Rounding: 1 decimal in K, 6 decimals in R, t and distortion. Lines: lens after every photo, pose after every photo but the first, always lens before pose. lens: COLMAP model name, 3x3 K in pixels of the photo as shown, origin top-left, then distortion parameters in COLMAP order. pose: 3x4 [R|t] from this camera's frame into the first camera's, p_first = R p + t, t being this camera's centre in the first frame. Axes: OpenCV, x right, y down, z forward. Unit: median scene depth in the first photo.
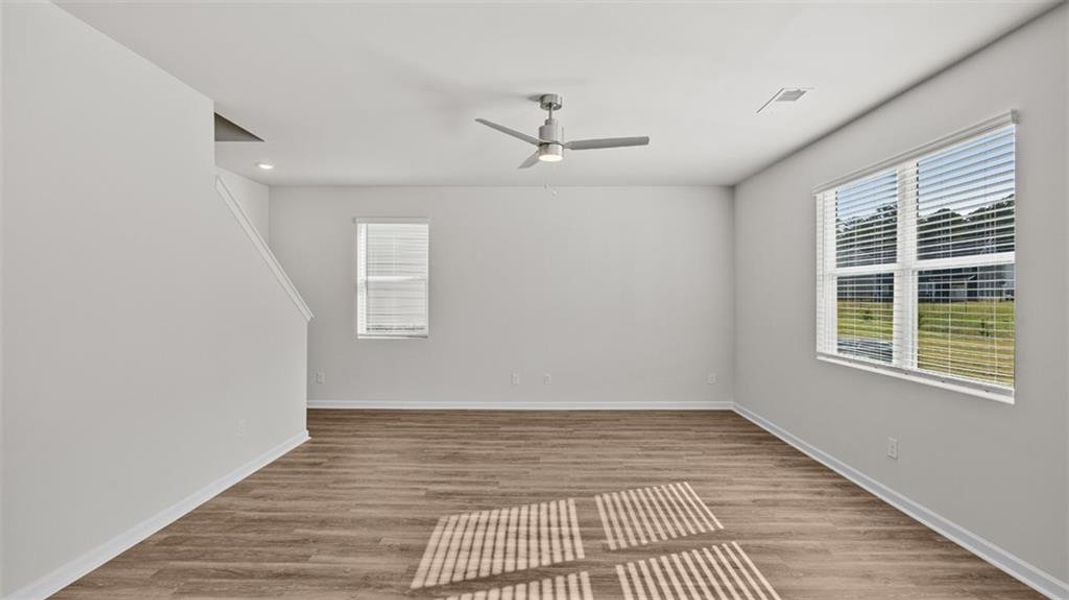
lens RADIAL K [[501.0, 0, 540.2], [0, 501.0, 299.1], [0, 0, 1]] dist [-0.009611, 0.000332]
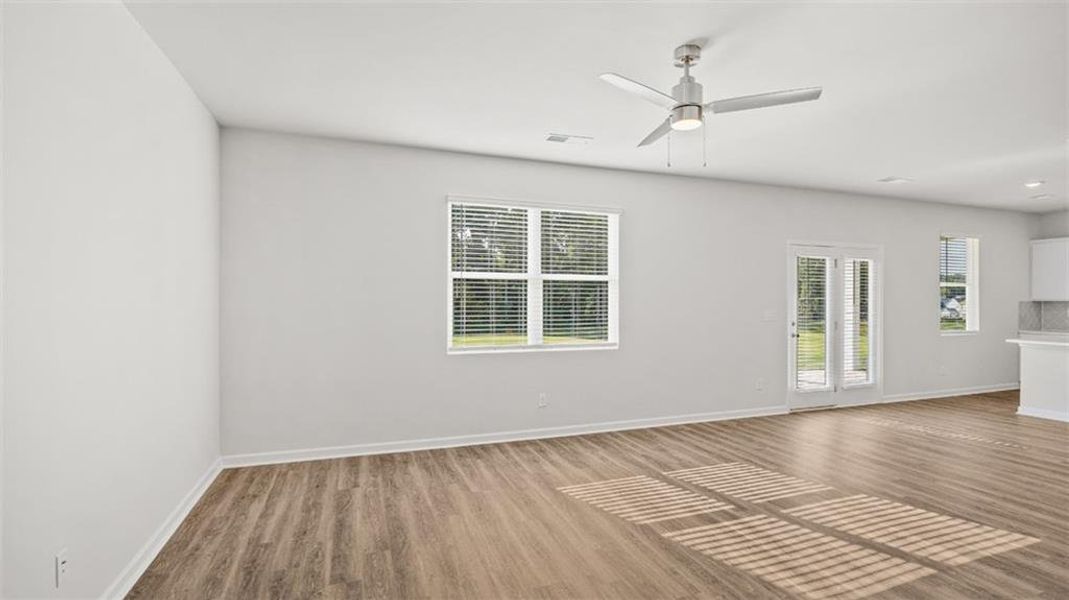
lens RADIAL K [[501.0, 0, 540.2], [0, 501.0, 299.1], [0, 0, 1]] dist [-0.009611, 0.000332]
pose [[-0.357726, 0.000872, 0.933826, -0.668246], [0.001758, 0.999998, -0.000261, 0.002557], [-0.933825, 0.001548, -0.357727, 1.543912]]
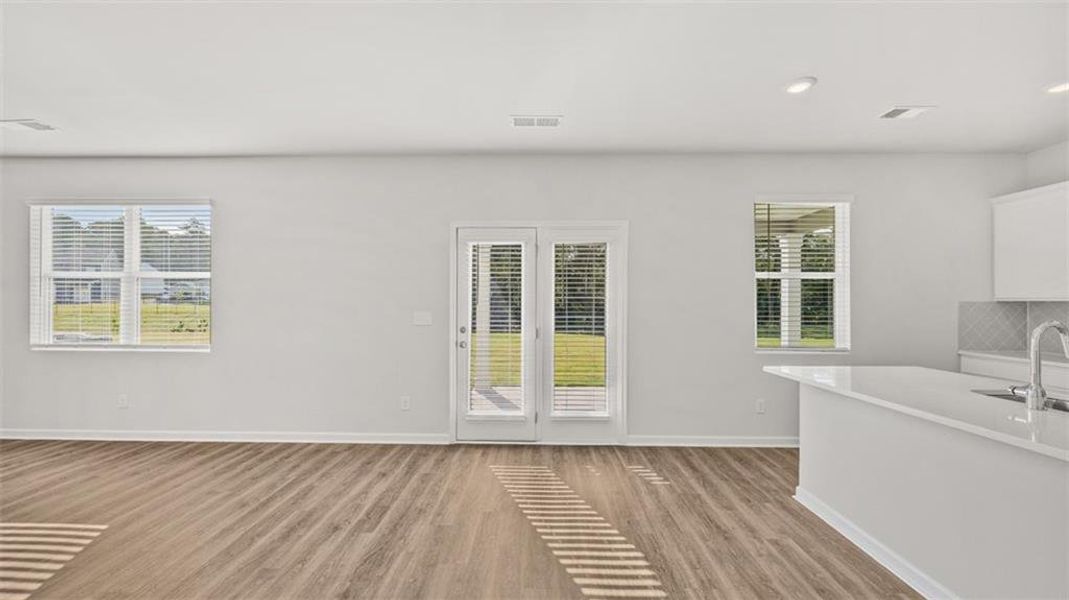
lens RADIAL K [[406.9, 0, 530.4], [0, 406.9, 300.5], [0, 0, 1]] dist [-0.001650, -0.000070]
pose [[0.016487, 0.000620, 0.999864, -0.447388], [0.001306, 0.999999, -0.000642, 0.011589], [-0.999863, 0.001316, 0.016486, -0.194940]]
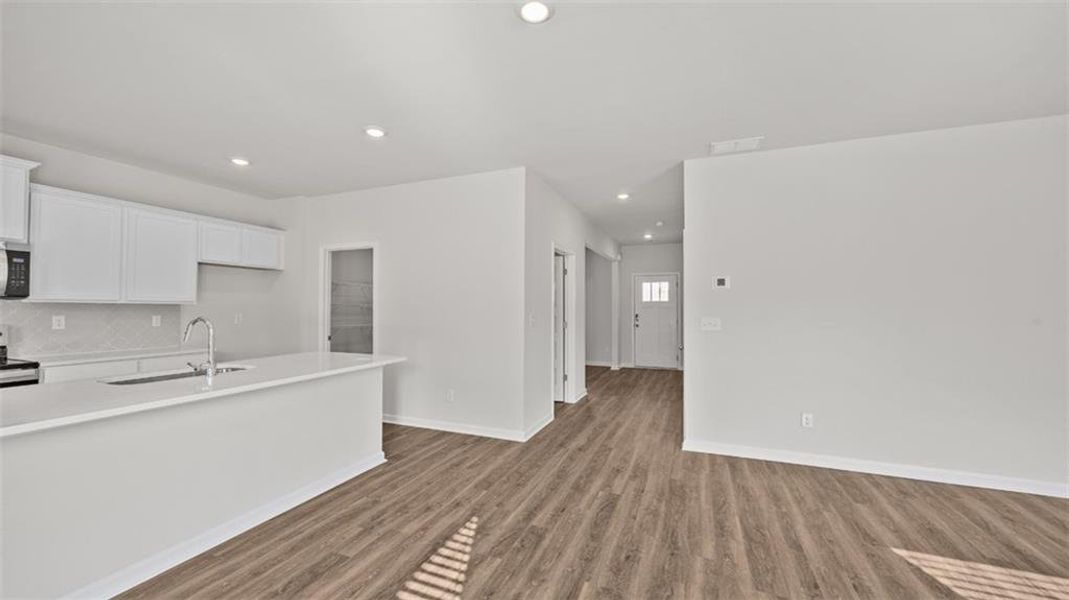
lens RADIAL K [[406.9, 0, 530.4], [0, 406.9, 300.5], [0, 0, 1]] dist [-0.001650, -0.000070]
pose [[-0.380299, -0.021341, -0.924617, 0.536903], [-0.008633, 0.999772, -0.019525, 0.018182], [0.924823, 0.000557, -0.380396, 0.016562]]
